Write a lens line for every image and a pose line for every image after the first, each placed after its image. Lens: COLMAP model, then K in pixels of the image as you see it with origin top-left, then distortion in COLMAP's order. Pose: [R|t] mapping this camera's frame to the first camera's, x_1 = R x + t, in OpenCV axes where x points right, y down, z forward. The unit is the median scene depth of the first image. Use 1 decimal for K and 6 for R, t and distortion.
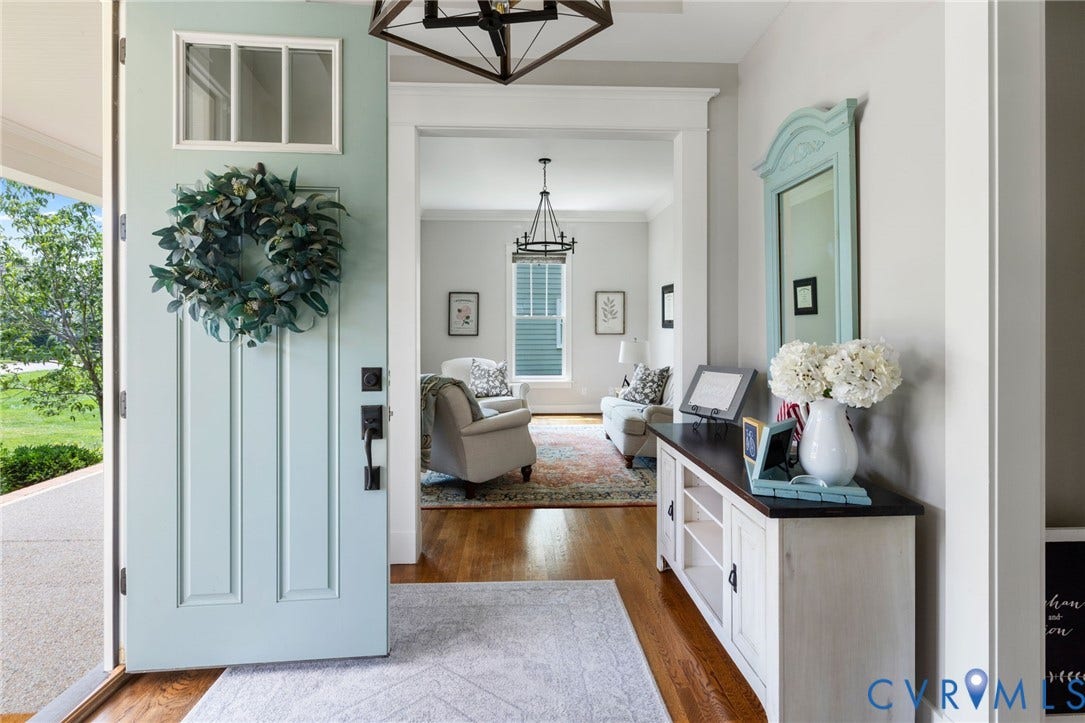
lens RADIAL K [[535.8, 0, 541.9], [0, 535.8, 334.6], [0, 0, 1]] dist [-0.001494, -0.000369]
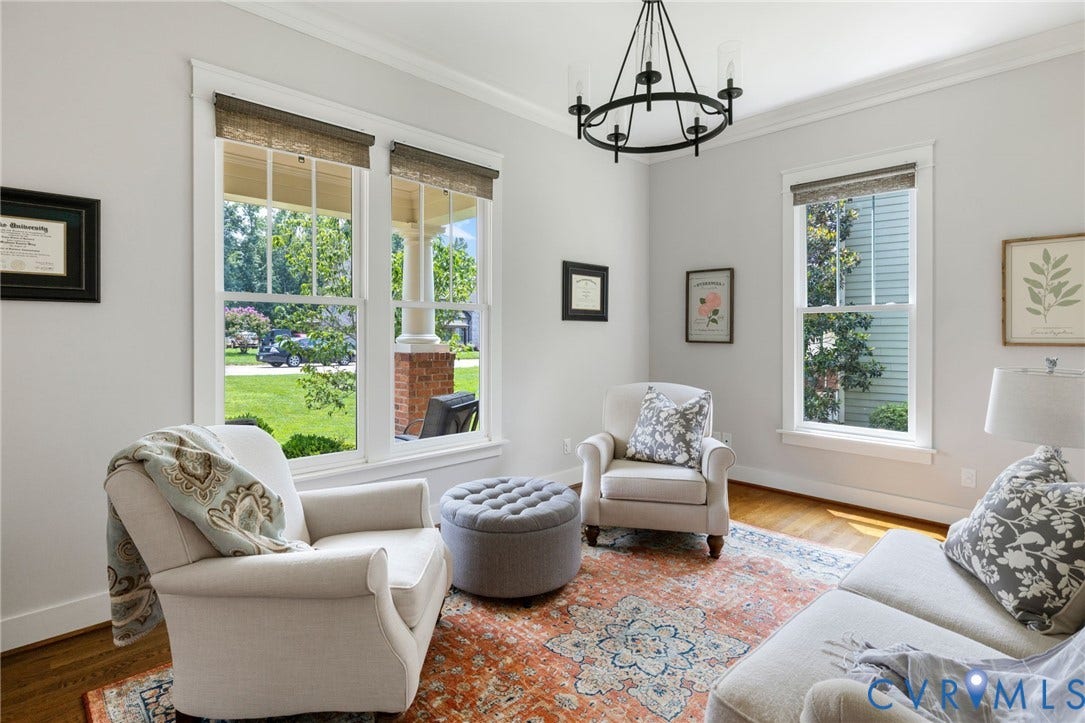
lens RADIAL K [[535.8, 0, 541.9], [0, 535.8, 334.6], [0, 0, 1]] dist [-0.001494, -0.000369]
pose [[0.666235, 0.004723, -0.745727, 0.210188], [-0.009690, 0.999950, -0.002324, -0.004848], [0.745679, 0.008775, 0.666248, 0.567527]]
